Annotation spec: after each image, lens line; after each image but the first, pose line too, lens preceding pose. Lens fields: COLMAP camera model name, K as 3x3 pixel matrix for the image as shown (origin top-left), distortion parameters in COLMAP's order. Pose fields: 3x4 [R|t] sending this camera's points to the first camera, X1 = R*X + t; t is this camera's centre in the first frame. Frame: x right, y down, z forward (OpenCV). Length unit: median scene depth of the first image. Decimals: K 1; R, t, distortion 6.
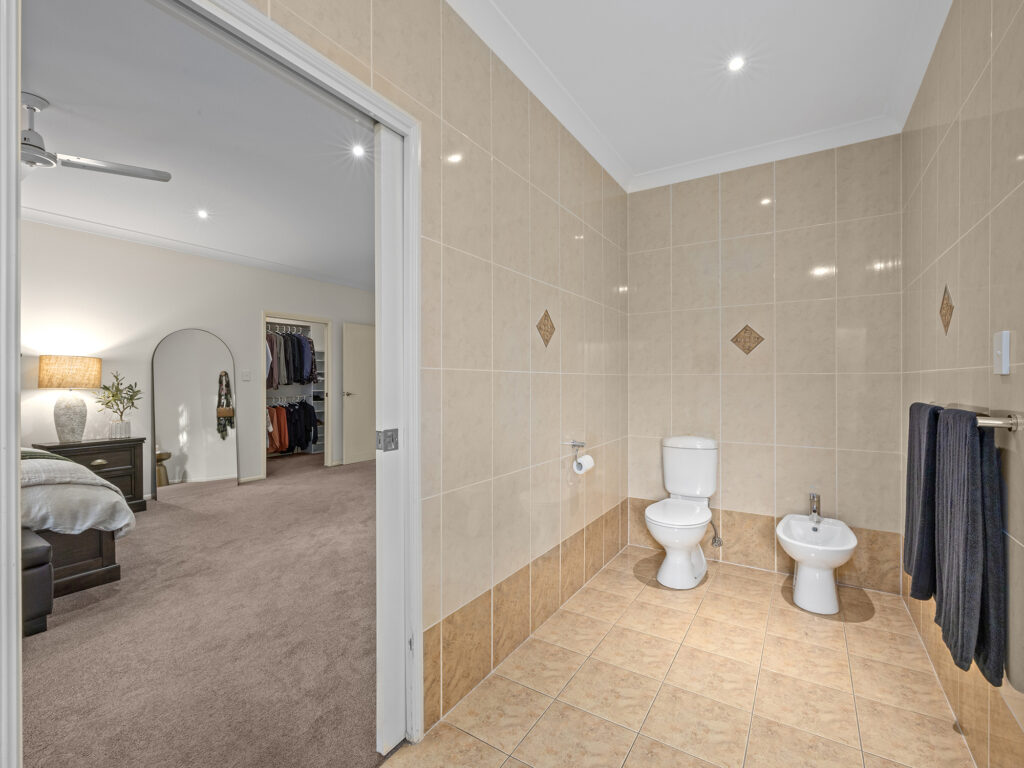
lens RADIAL K [[464.9, 0, 507.0], [0, 464.9, 381.2], [0, 0, 1]] dist [-0.003020, 0.001828]
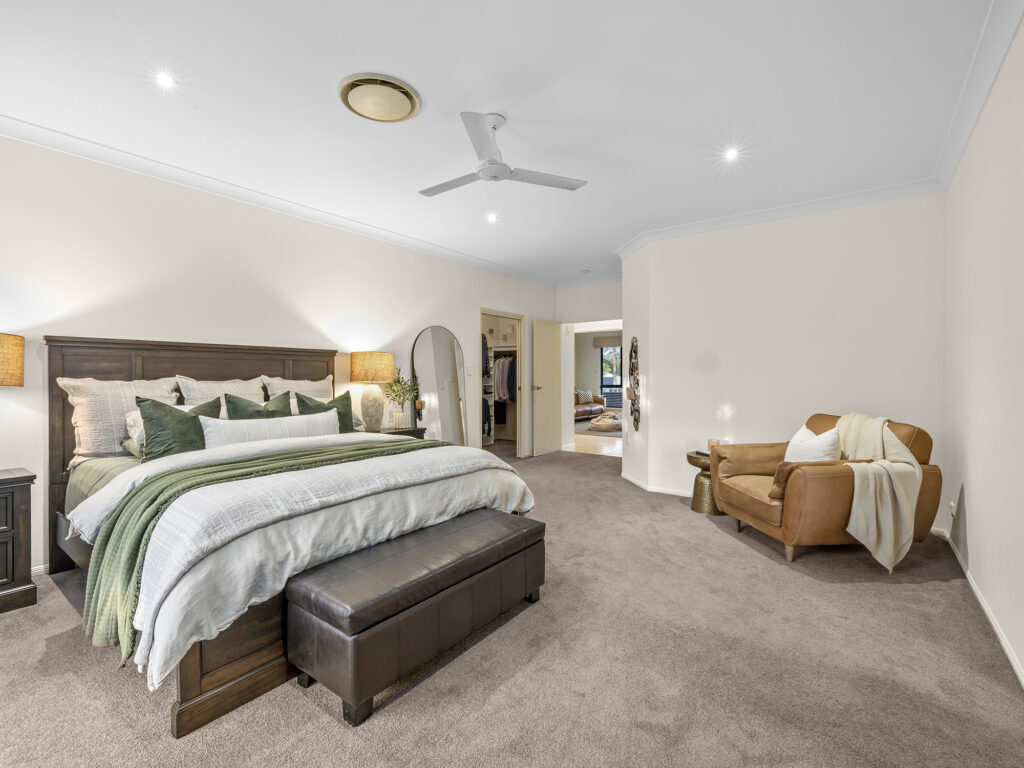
lens RADIAL K [[464.9, 0, 507.2], [0, 464.9, 378.7], [0, 0, 1]] dist [-0.003020, 0.001828]
pose [[0.996745, 0.000831, -0.080612, -0.535446], [-0.000328, 0.999980, 0.006259, 0.000780], [0.080615, -0.006212, 0.996726, -0.060831]]
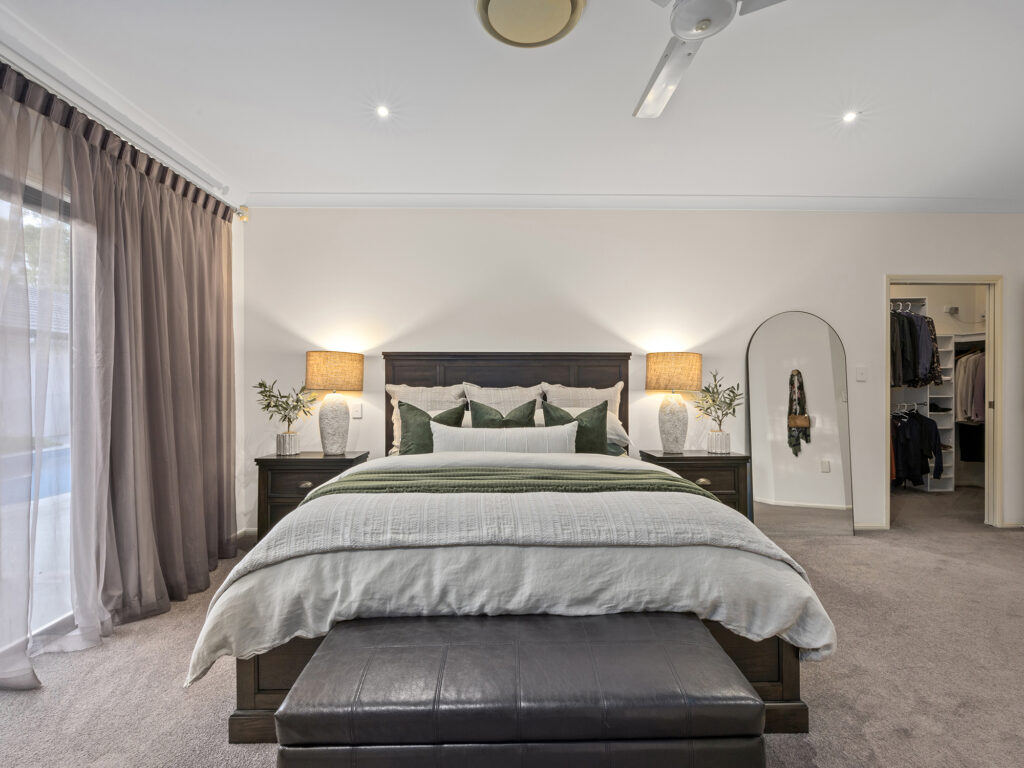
lens RADIAL K [[464.9, 0, 512.9], [0, 464.9, 386.0], [0, 0, 1]] dist [-0.003020, 0.001828]
pose [[0.563419, 0.004974, -0.826156, -0.391811], [0.000969, 0.999977, 0.006682, 0.001090], [0.826171, -0.004565, 0.563402, 0.265346]]
